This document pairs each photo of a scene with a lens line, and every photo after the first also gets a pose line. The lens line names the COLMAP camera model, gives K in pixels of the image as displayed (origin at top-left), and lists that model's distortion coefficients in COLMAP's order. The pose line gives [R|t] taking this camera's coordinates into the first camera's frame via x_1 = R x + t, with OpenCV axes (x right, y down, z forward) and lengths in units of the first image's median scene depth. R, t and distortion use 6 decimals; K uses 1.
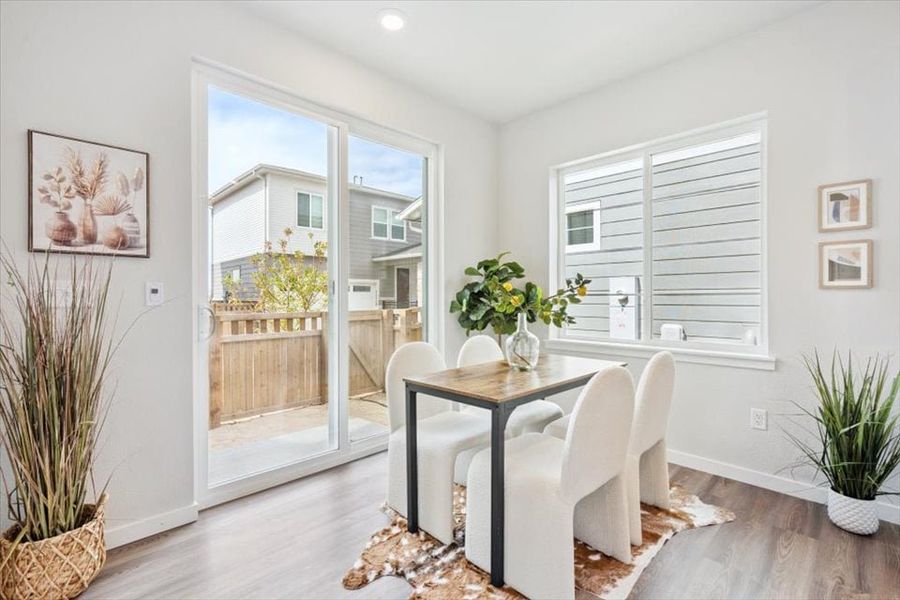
lens RADIAL K [[402.6, 0, 453.1], [0, 402.6, 297.8], [0, 0, 1]] dist [-0.004199, 0.000217]
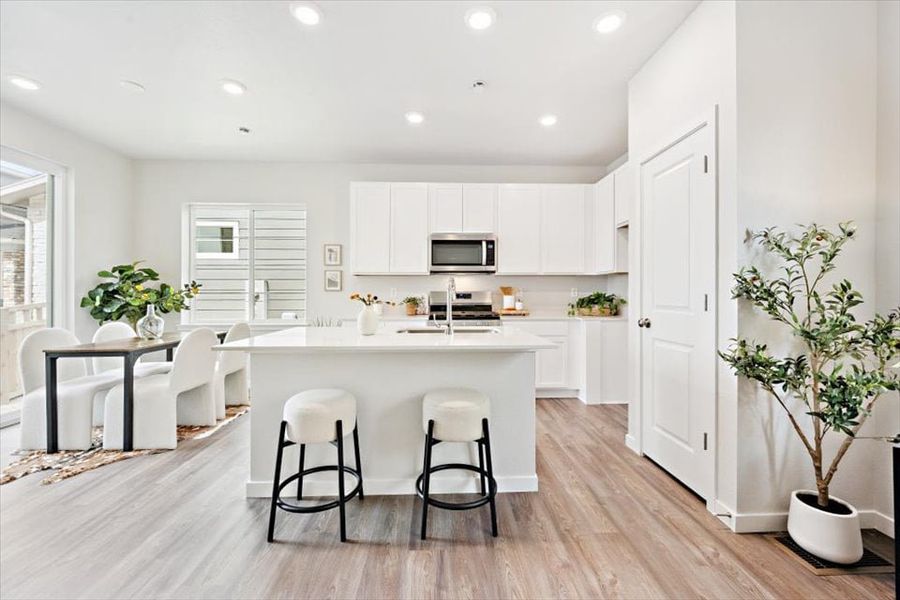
lens RADIAL K [[364.5, 0, 449.6], [0, 364.5, 294.1], [0, 0, 1]] dist [0.001730, 0.000690]
pose [[0.686854, 0.003589, 0.726787, -0.057592], [0.000023, 0.999988, -0.004960, 0.003826], [-0.726795, 0.003423, 0.686845, -0.732627]]
